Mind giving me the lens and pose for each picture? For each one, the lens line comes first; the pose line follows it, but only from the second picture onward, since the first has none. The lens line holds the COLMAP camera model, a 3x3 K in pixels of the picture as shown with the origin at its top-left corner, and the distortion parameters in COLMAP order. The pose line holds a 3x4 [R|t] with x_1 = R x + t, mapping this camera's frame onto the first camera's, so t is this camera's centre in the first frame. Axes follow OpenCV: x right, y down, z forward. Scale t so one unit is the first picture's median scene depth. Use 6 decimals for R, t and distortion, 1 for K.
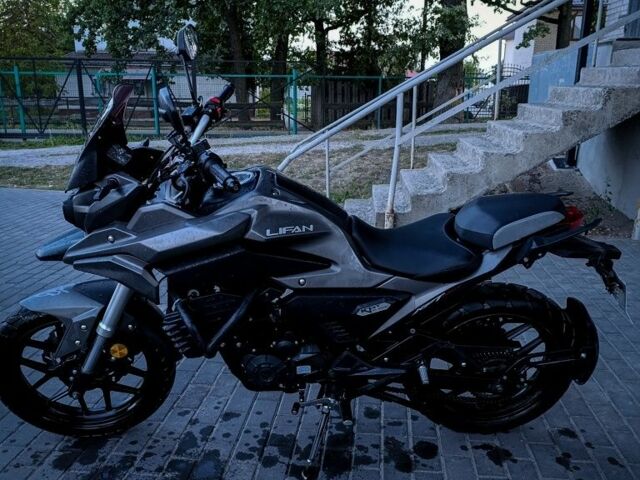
lens RADIAL K [[547.3, 0, 319.8], [0, 547.3, 220.0], [0, 0, 1]] dist [-0.006077, -0.004131]
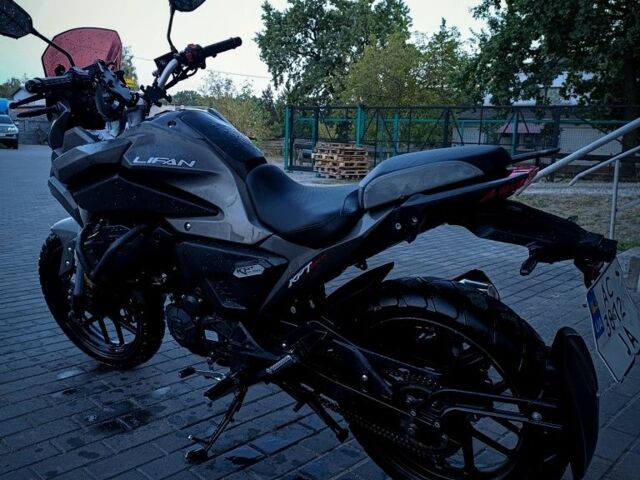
lens RADIAL K [[561.0, 0, 349.6], [0, 561.0, 239.7], [0, 0, 1]] dist [0.005156, 0.003787]
pose [[0.796147, 0.115593, -0.593959, 0.702819], [-0.160511, 0.986763, -0.023111, 0.108936], [0.583426, 0.113737, 0.804163, 0.396284]]
